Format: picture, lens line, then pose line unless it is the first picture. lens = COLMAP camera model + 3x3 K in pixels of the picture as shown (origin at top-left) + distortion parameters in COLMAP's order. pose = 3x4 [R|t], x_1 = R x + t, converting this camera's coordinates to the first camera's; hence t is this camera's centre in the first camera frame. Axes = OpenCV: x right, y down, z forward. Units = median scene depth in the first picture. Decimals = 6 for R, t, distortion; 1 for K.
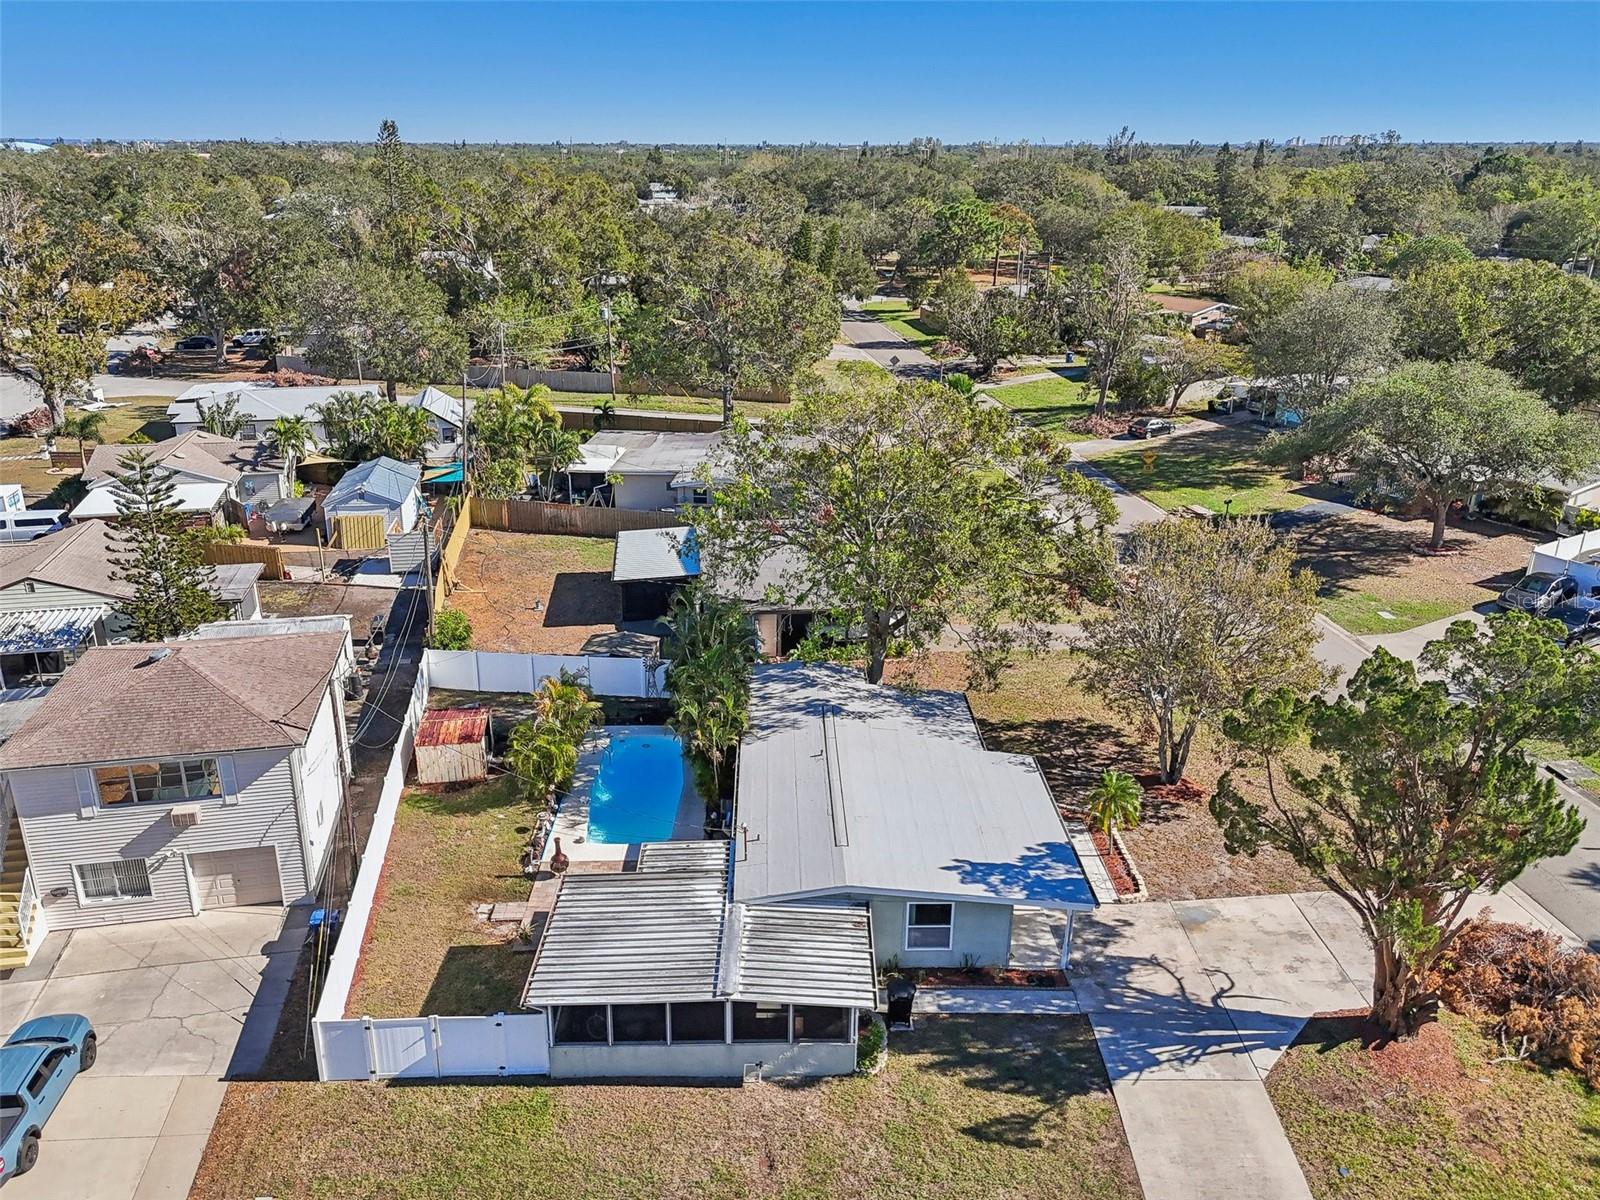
lens RADIAL K [[1196.0, 0, 802.9], [0, 1196.0, 604.1], [0, 0, 1]] dist [0.077841, -0.057993]
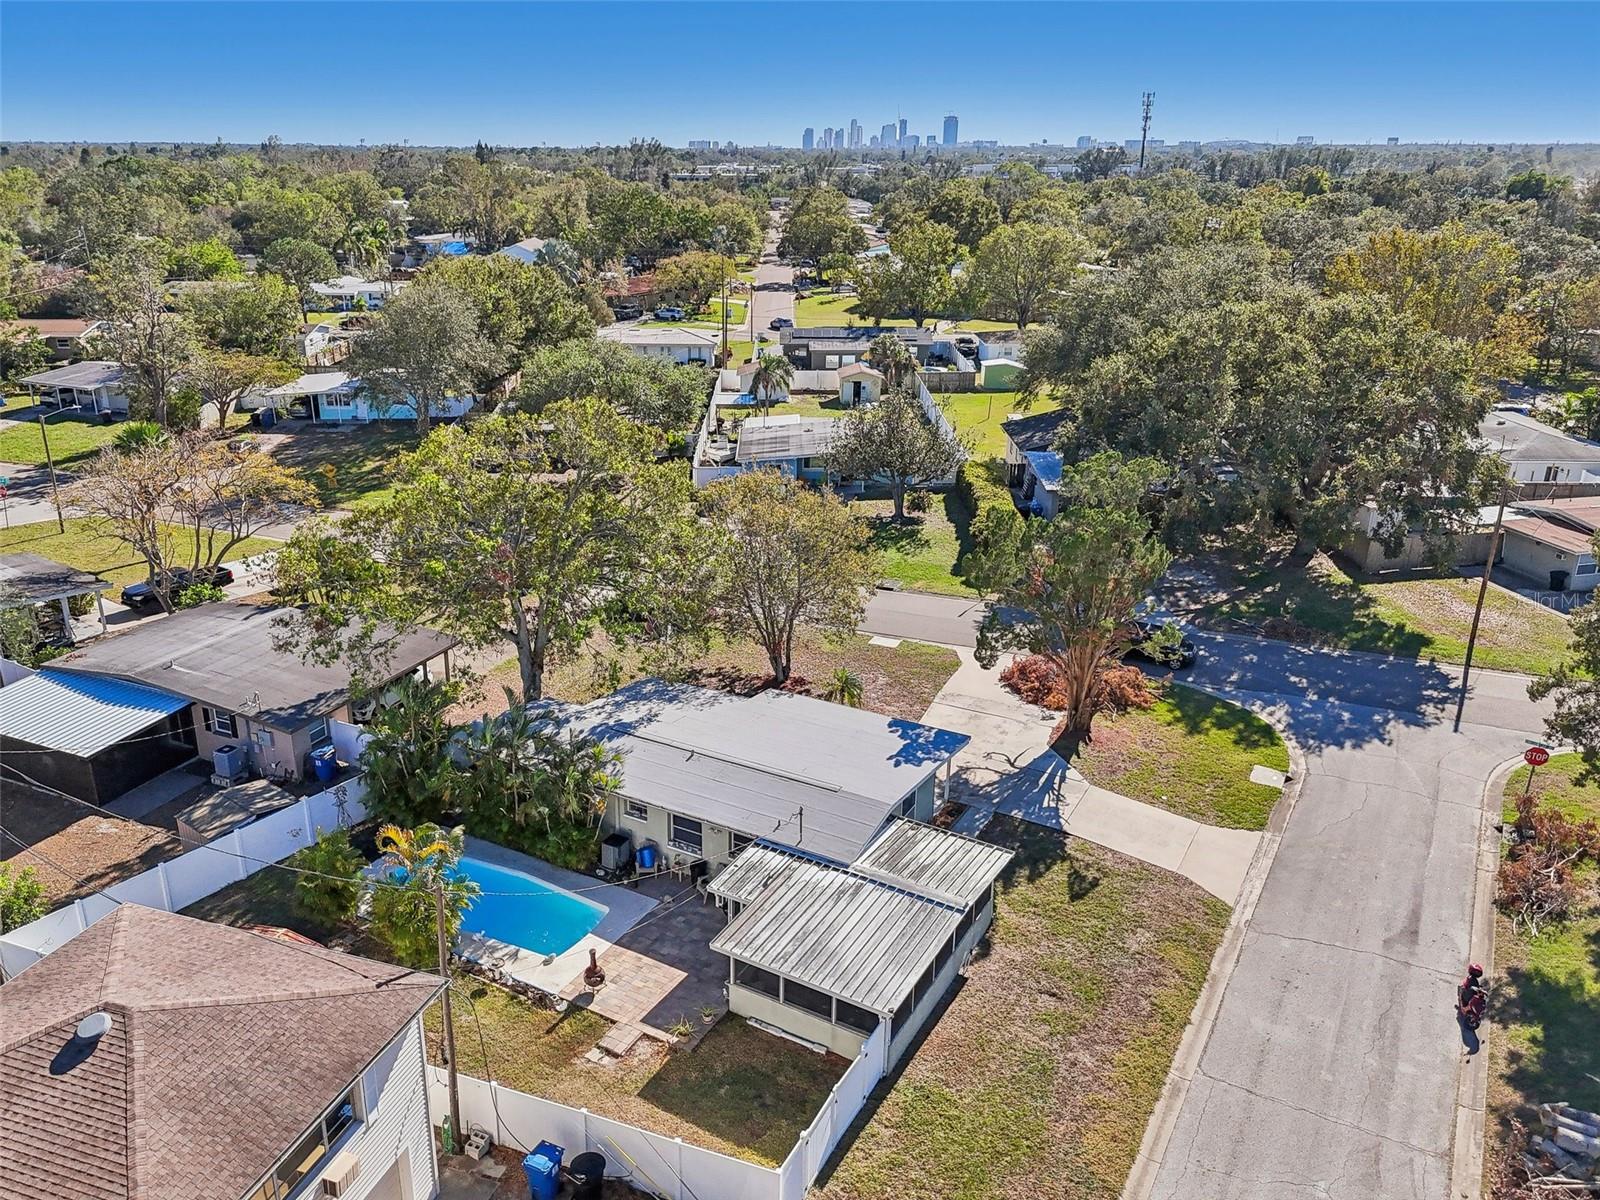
lens RADIAL K [[1196.0, 0, 762.2], [0, 1196.0, 579.0], [0, 0, 1]] dist [0.077841, -0.057993]
pose [[0.515196, -0.292008, 0.805794, -0.856105], [0.305828, 0.940913, 0.145438, -0.174666], [-0.800651, 0.171505, 0.574059, 0.357986]]
